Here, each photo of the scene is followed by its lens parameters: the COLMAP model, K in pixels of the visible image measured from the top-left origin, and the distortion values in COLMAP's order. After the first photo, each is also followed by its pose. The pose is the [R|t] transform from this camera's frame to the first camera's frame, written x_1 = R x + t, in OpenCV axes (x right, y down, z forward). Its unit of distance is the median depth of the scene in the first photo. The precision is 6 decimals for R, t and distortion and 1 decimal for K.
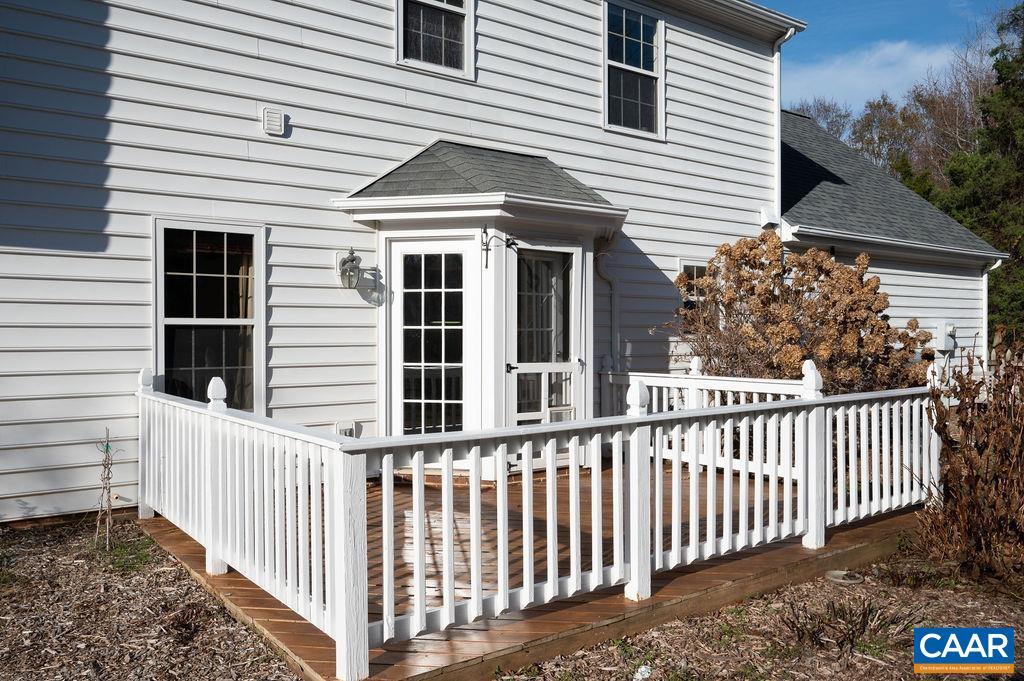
lens RADIAL K [[809.6, 0, 511.2], [0, 809.6, 337.7], [0, 0, 1]] dist [0.006037, -0.006330]
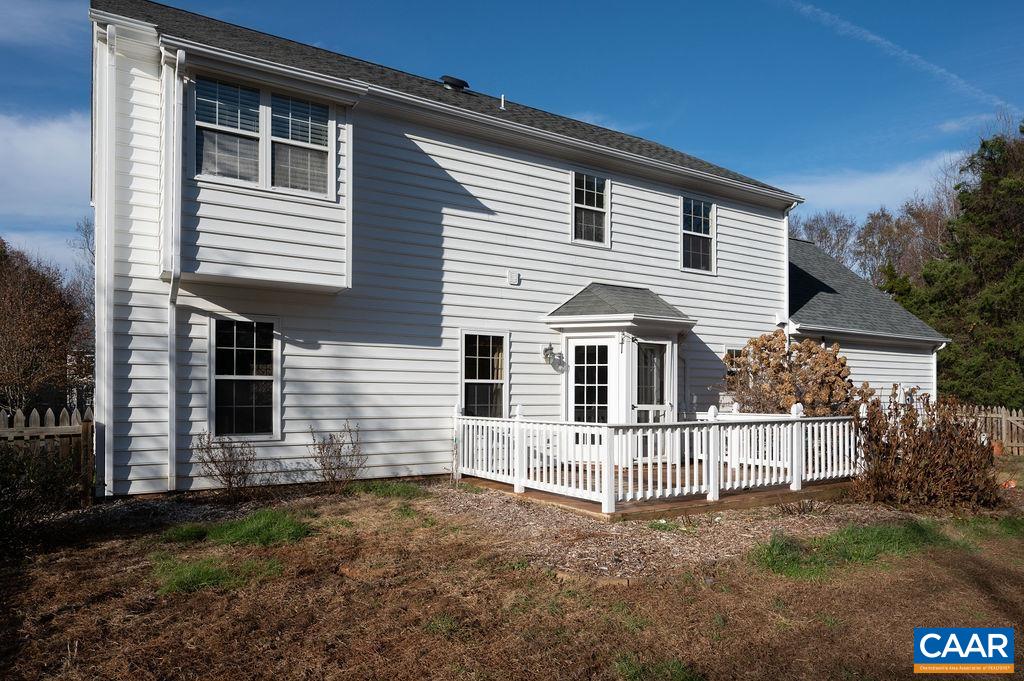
lens RADIAL K [[642.7, 0, 536.2], [0, 642.7, 392.7], [0, 0, 1]] dist [0.004869, -0.002573]
pose [[0.997607, 0.003223, -0.069058, -0.112989], [-0.003973, 0.999935, -0.010724, 0.019621], [0.069019, 0.010973, 0.997555, -0.442925]]
